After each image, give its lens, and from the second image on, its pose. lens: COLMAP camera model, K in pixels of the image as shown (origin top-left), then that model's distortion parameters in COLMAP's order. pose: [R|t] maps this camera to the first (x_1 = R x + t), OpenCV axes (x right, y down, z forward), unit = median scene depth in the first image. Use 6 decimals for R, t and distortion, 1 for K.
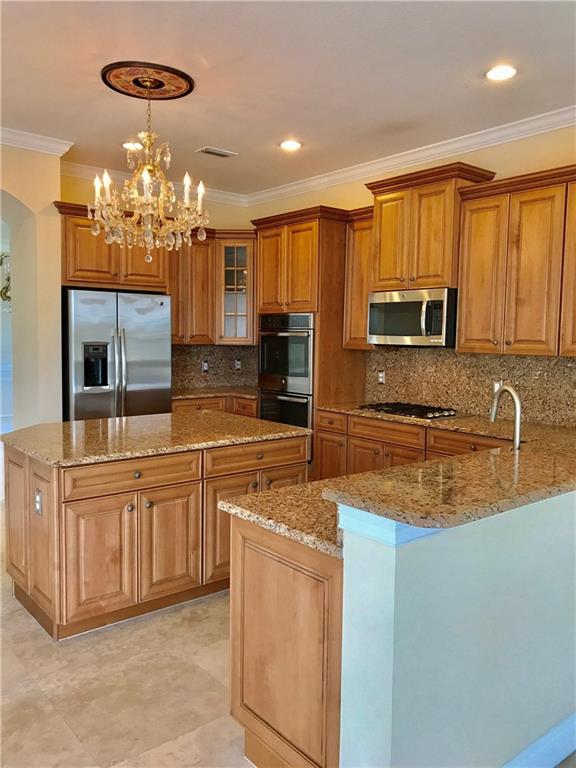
lens RADIAL K [[621.3, 0, 288.0], [0, 621.3, 384.0], [0, 0, 1]] dist [0.012880, 0.005320]
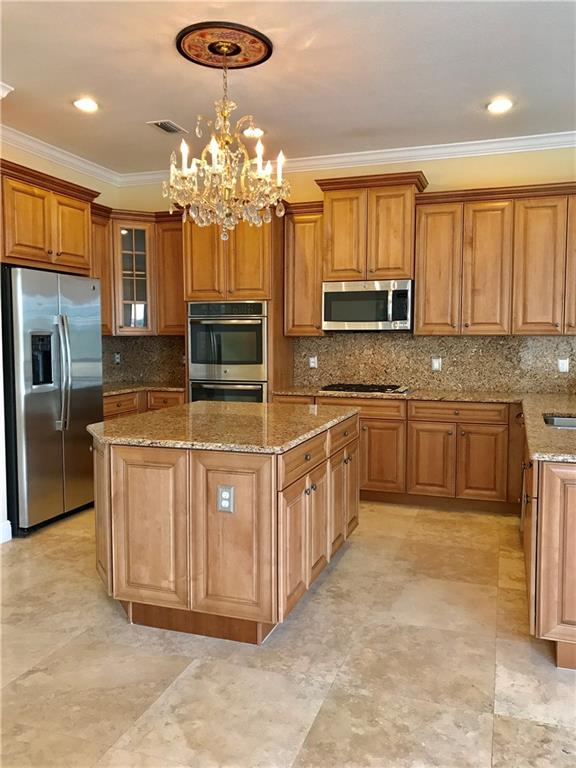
lens RADIAL K [[627.5, 0, 288.0], [0, 627.5, 384.0], [0, 0, 1]] dist [0.031121, -0.002096]
pose [[0.852616, -0.055325, 0.519601, -0.544482], [0.055237, 0.998350, 0.015661, 0.009155], [-0.519610, 0.015349, 0.854266, 0.118714]]
